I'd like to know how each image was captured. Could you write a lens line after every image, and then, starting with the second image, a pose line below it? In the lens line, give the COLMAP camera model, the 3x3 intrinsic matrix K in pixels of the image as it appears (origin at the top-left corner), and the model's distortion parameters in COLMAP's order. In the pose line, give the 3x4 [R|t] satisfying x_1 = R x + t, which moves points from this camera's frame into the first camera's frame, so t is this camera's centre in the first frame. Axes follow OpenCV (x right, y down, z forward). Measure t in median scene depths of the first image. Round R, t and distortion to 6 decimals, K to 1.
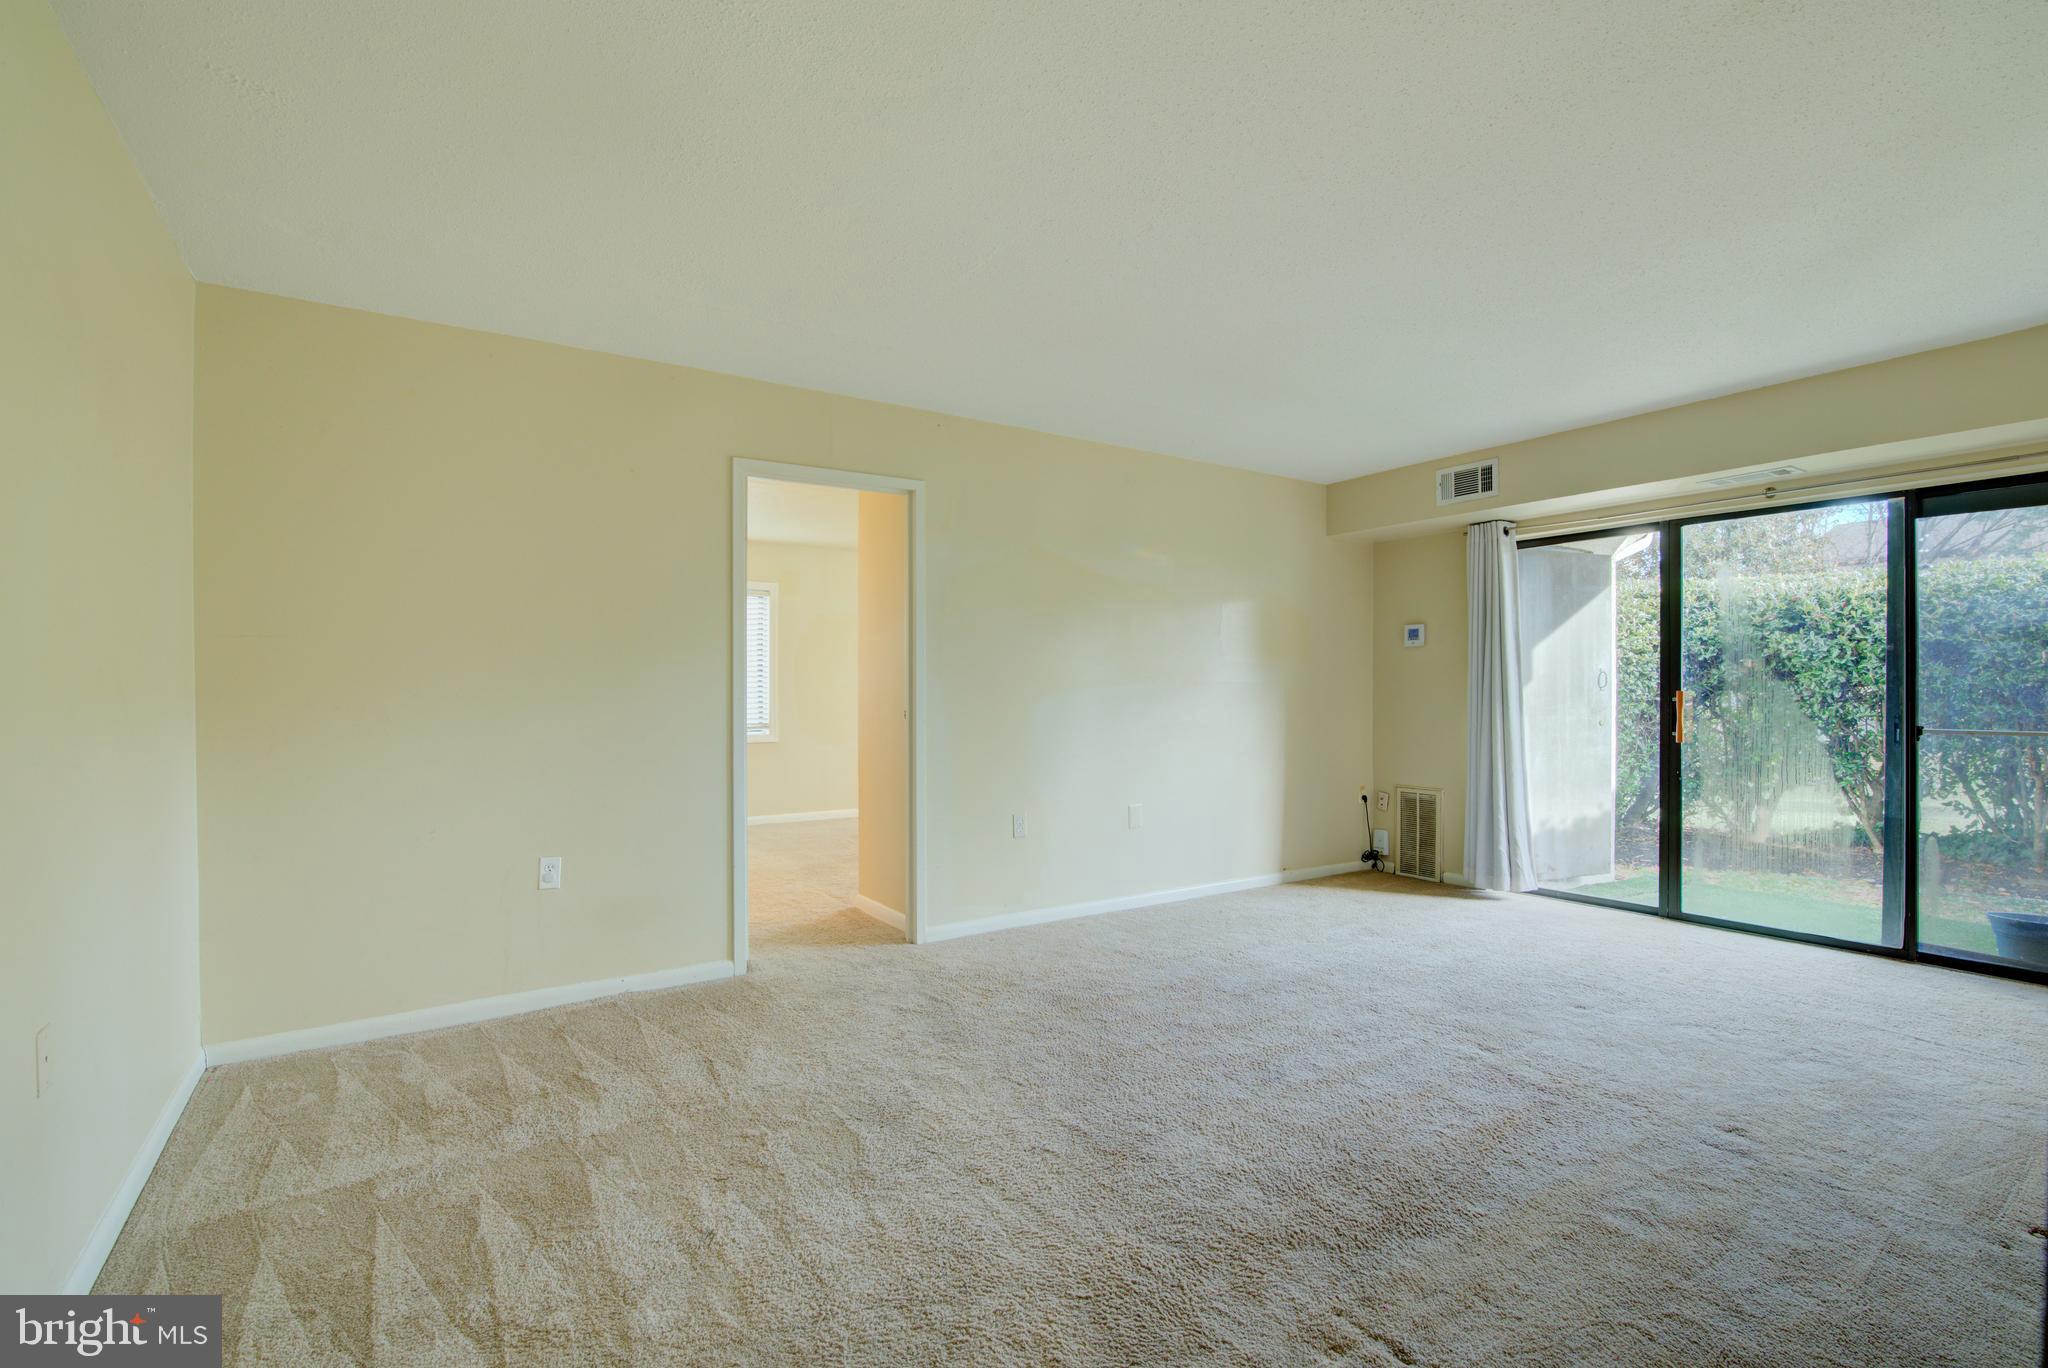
lens RADIAL K [[936.5, 0, 1023.5], [0, 936.5, 695.5], [0, 0, 1]] dist [-0.017177, 0.000375]
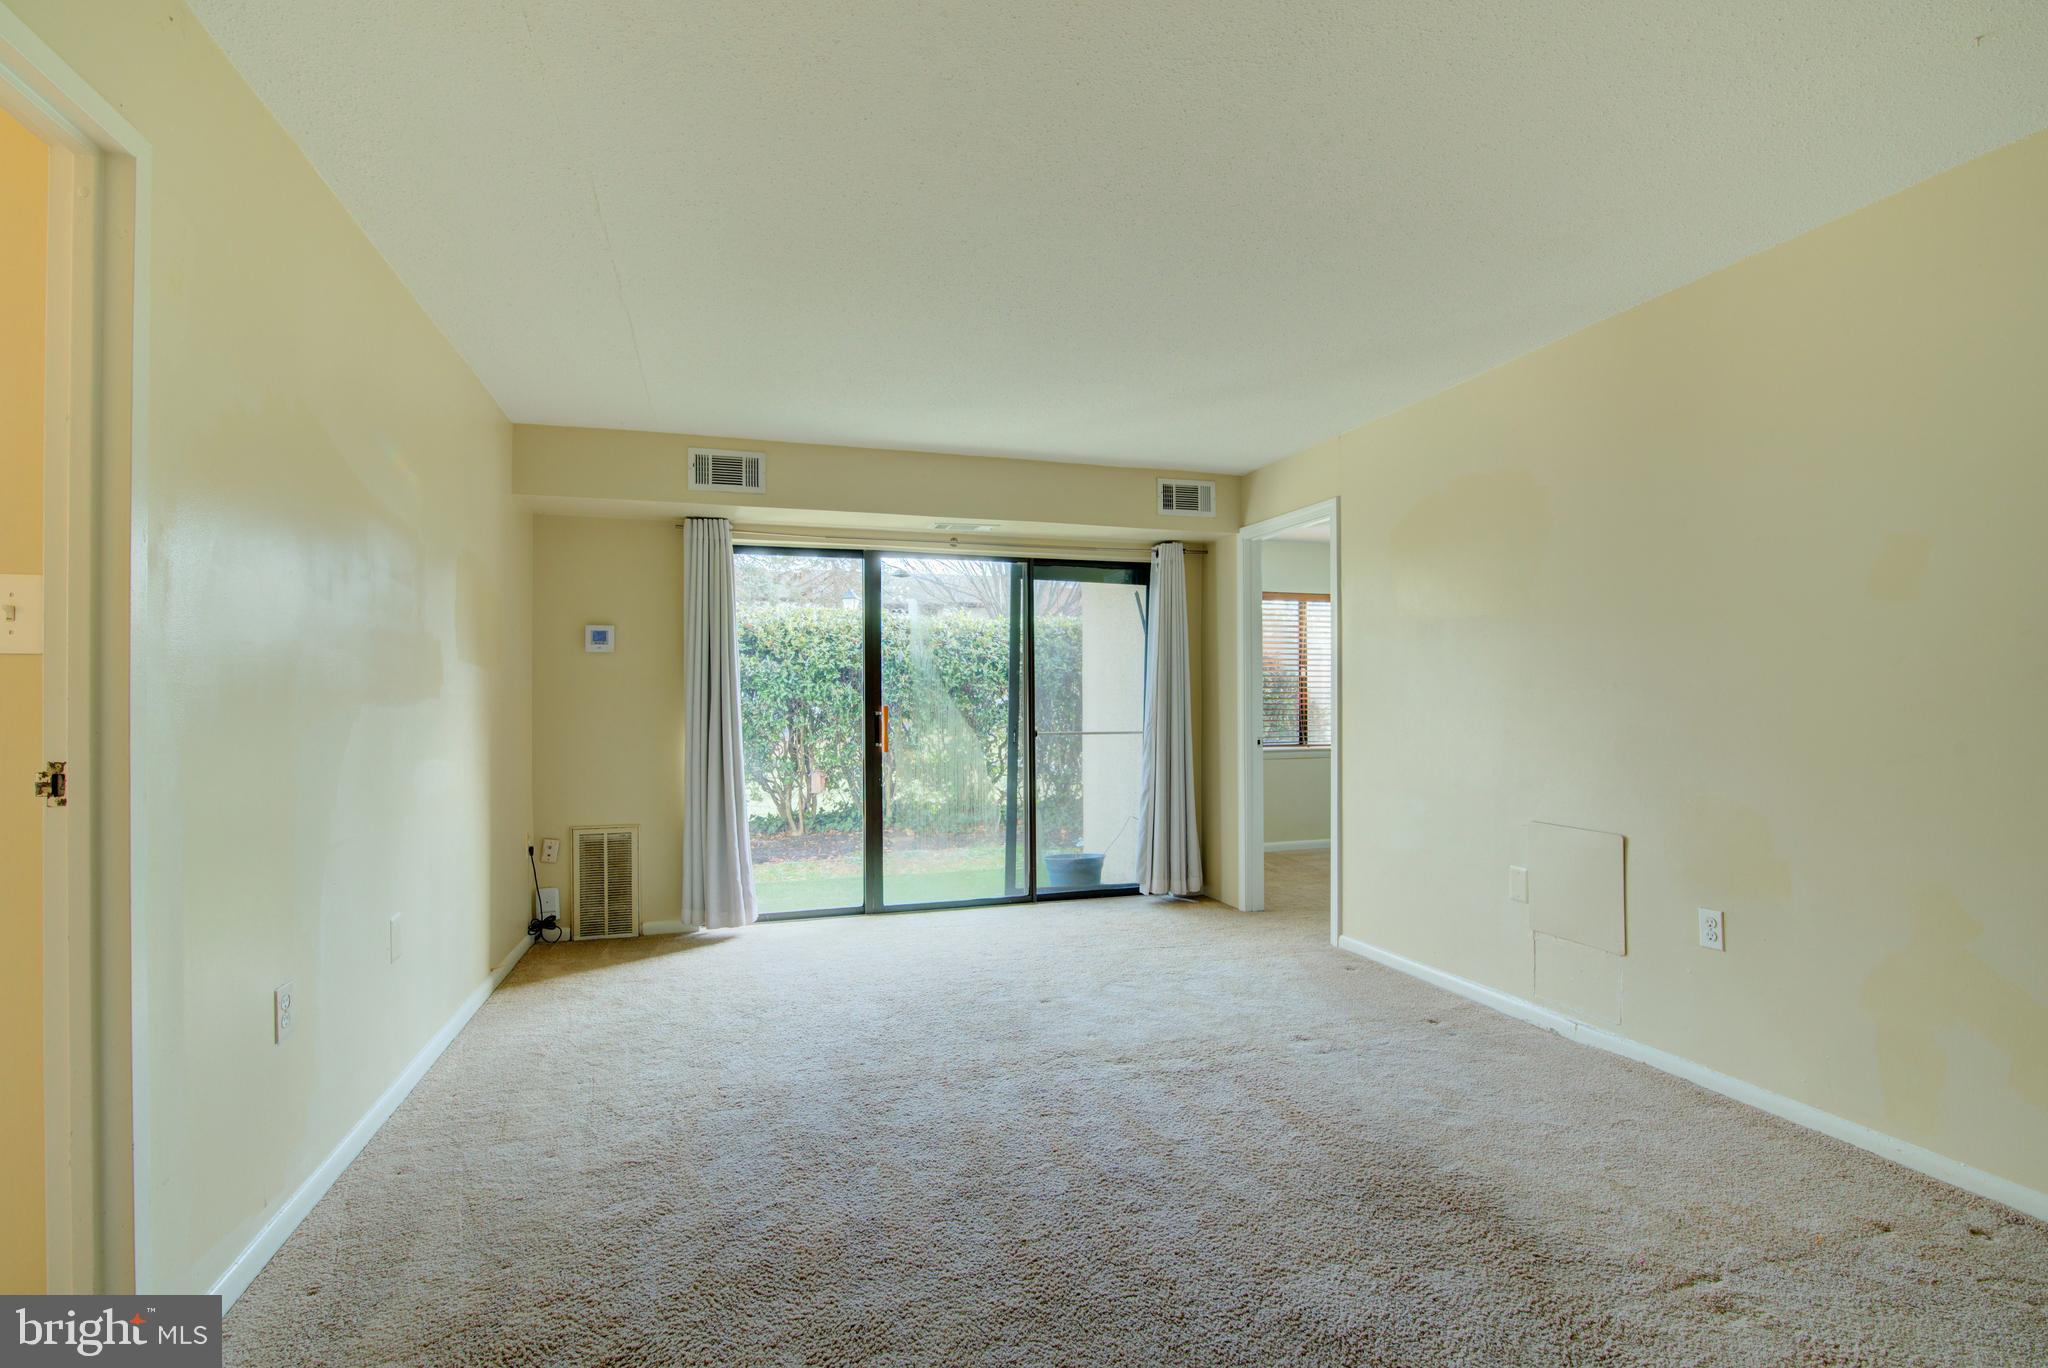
lens RADIAL K [[948.4, 0, 1024.1], [0, 948.4, 694.7], [0, 0, 1]] dist [-0.018482, 0.000937]
pose [[0.273685, 0.007450, 0.961790, -0.328744], [0.010308, 0.999890, -0.010679, -0.004033], [-0.961764, 0.012837, 0.273579, 0.519471]]
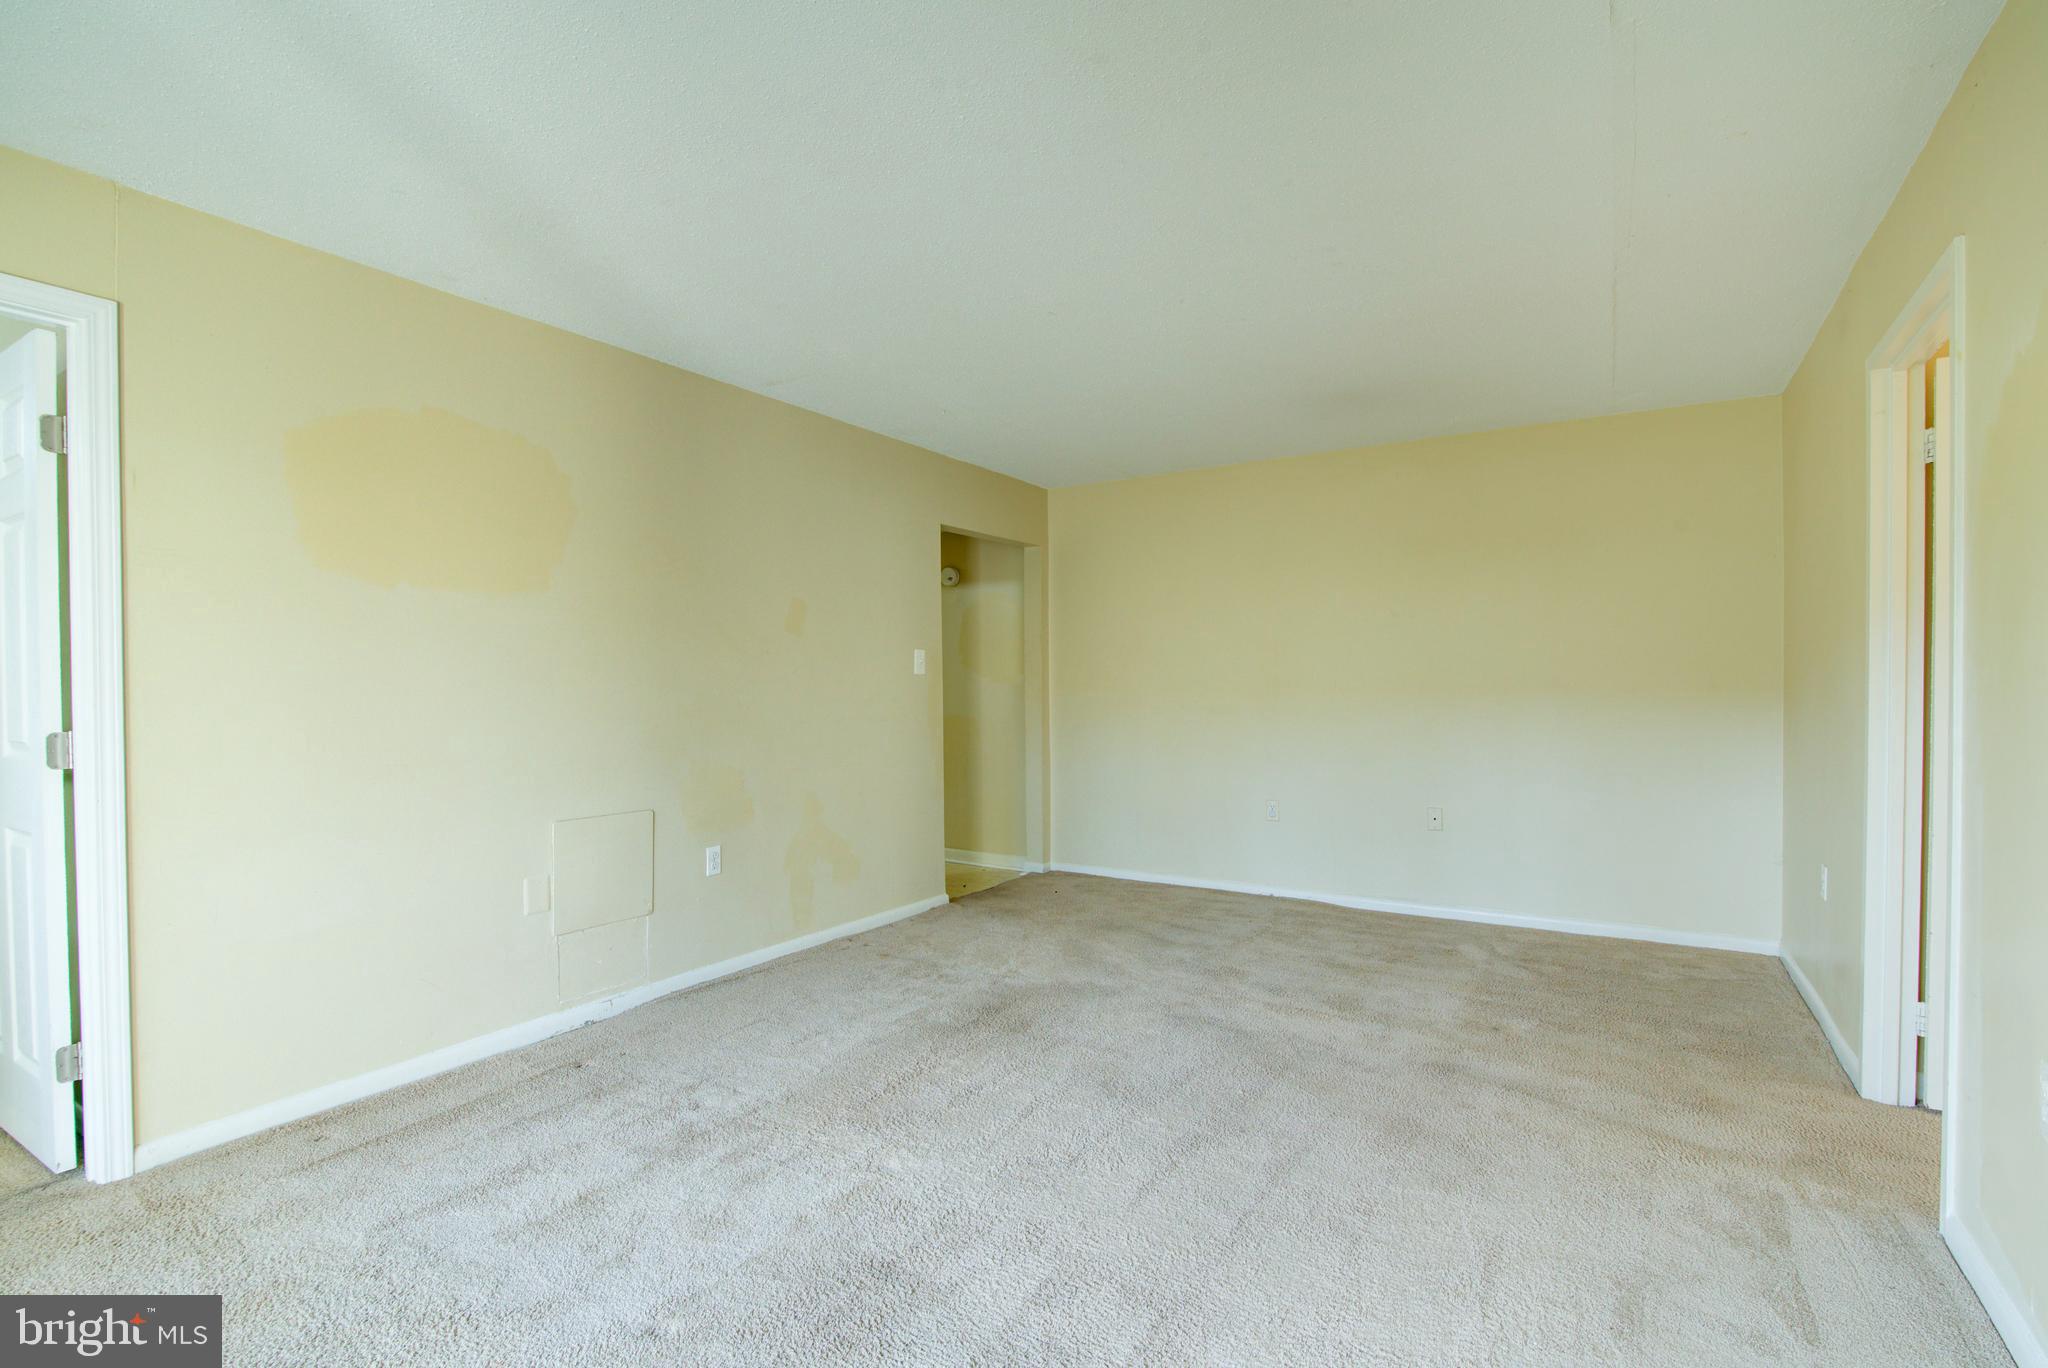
lens RADIAL K [[936.5, 0, 1023.5], [0, 936.5, 695.5], [0, 0, 1]] dist [-0.017177, 0.000375]
pose [[-0.911411, 0.008532, -0.411410, 0.452996], [0.000663, 0.999814, 0.019266, -0.016394], [0.411498, 0.017286, -0.911247, 1.112358]]
